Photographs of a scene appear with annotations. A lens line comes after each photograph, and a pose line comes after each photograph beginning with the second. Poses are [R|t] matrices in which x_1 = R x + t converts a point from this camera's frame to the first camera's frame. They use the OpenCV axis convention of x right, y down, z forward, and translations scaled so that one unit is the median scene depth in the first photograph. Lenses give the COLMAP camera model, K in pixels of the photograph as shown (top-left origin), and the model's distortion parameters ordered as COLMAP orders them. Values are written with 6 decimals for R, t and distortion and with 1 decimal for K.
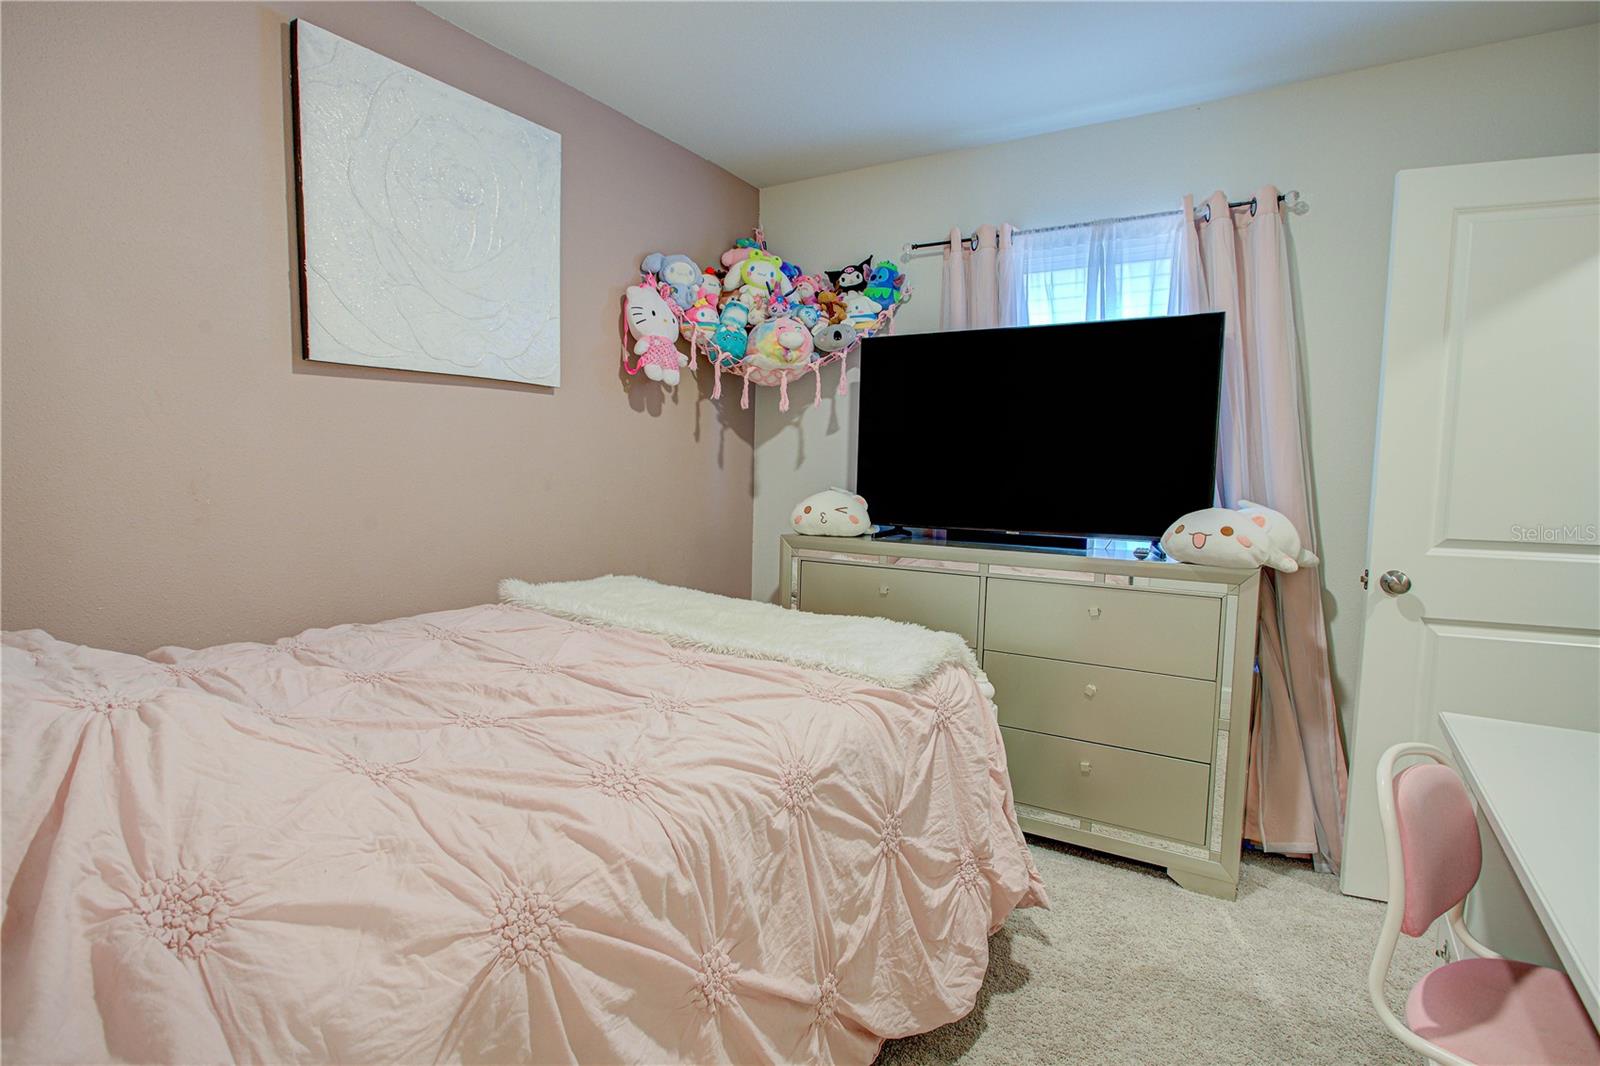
lens RADIAL K [[812.3, 0, 799.5], [0, 812.3, 533.4], [0, 0, 1]] dist [-0.015285, 0.006150]
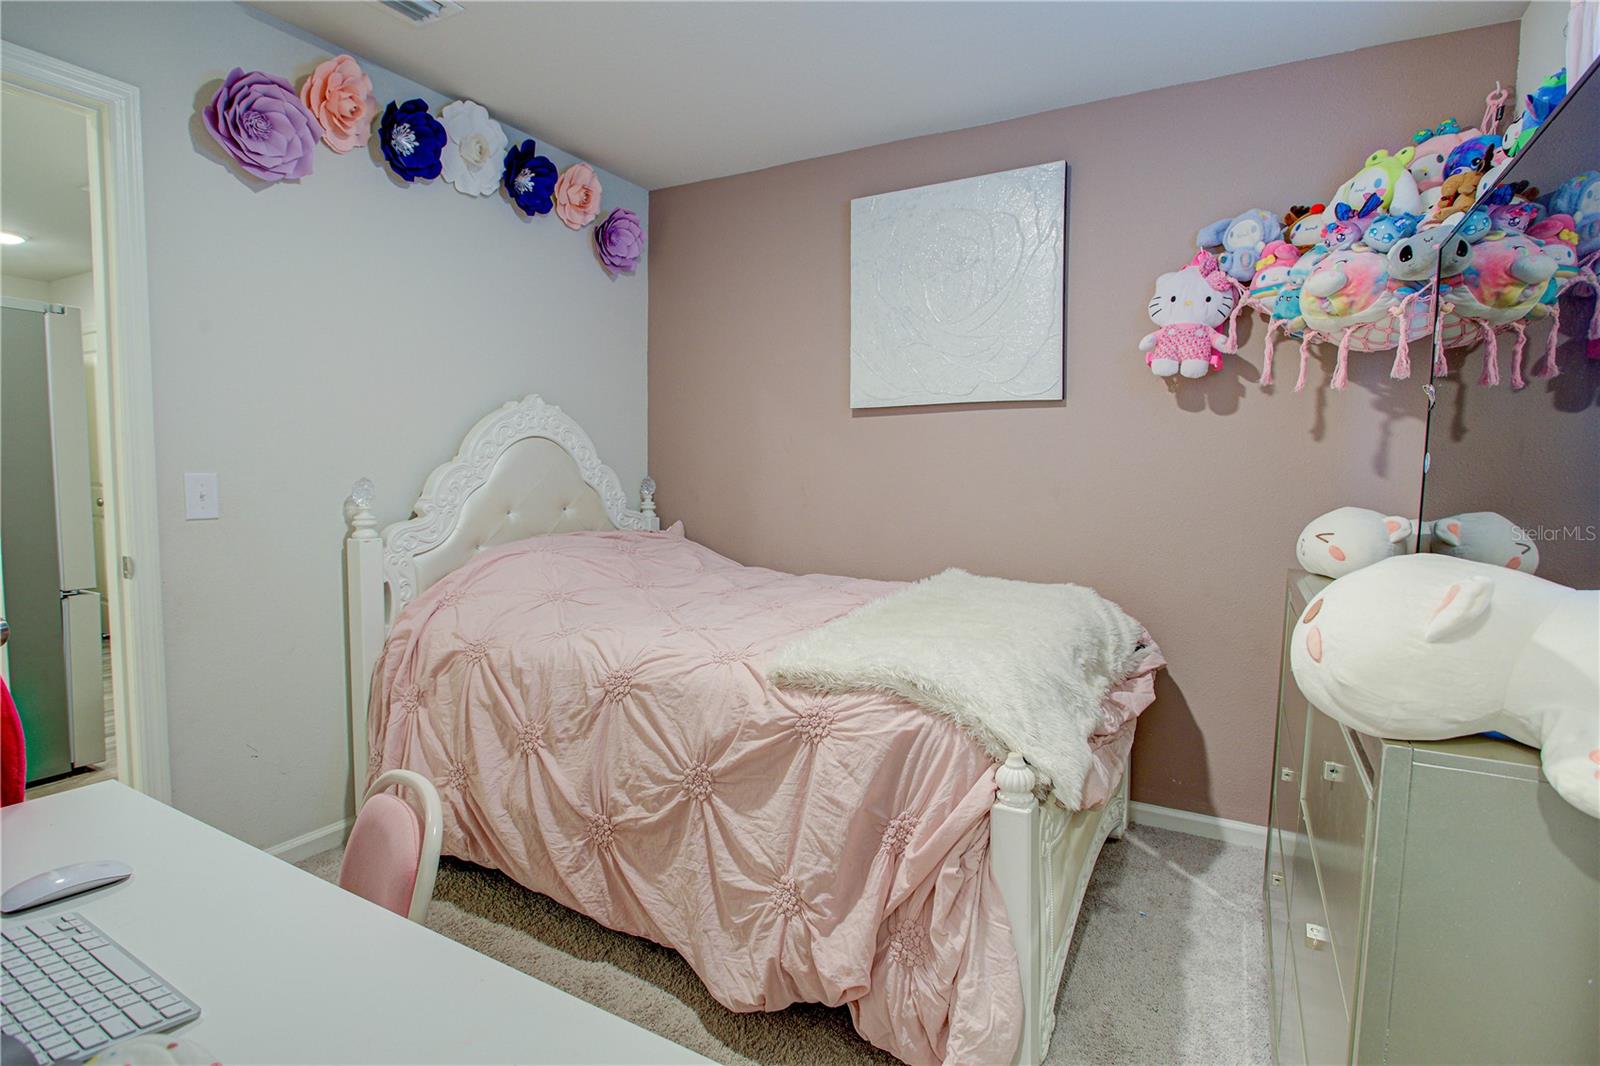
lens RADIAL K [[794.8, 0, 798.1], [0, 794.8, 537.4], [0, 0, 1]] dist [-0.000477, -0.000120]
pose [[0.051008, 0.065789, -0.996529, 0.672428], [-0.087852, 0.994255, 0.061142, -0.031993], [0.994827, 0.084429, 0.056494, 0.569679]]
